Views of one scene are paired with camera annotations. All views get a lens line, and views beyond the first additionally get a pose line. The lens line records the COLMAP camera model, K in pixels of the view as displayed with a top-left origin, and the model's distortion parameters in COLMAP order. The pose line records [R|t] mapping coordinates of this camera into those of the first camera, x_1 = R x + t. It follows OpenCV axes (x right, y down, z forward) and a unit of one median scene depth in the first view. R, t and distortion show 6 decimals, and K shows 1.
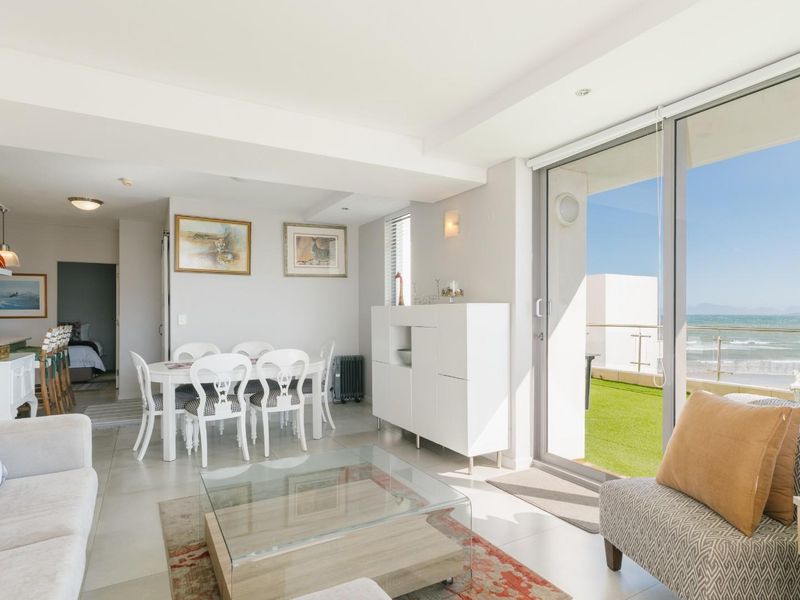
lens RADIAL K [[460.2, 0, 400.6], [0, 460.2, 314.0], [0, 0, 1]] dist [-0.000615, 0.000849]
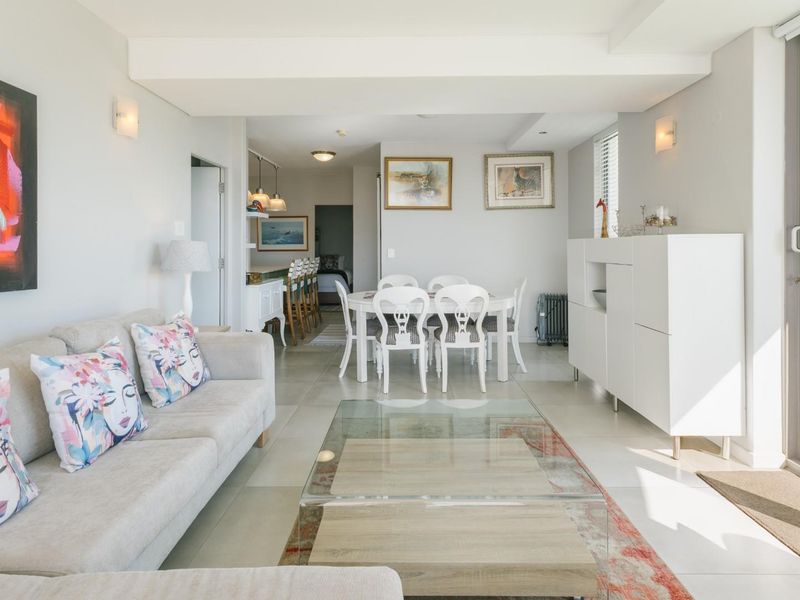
lens RADIAL K [[457.8, 0, 401.1], [0, 457.8, 246.0], [0, 0, 1]] dist [-0.002218, 0.011566]
pose [[0.865310, -0.001621, -0.501234, 0.105337], [-0.000731, 0.999990, -0.004496, 0.000163], [0.501236, 0.004257, 0.865300, 0.086647]]
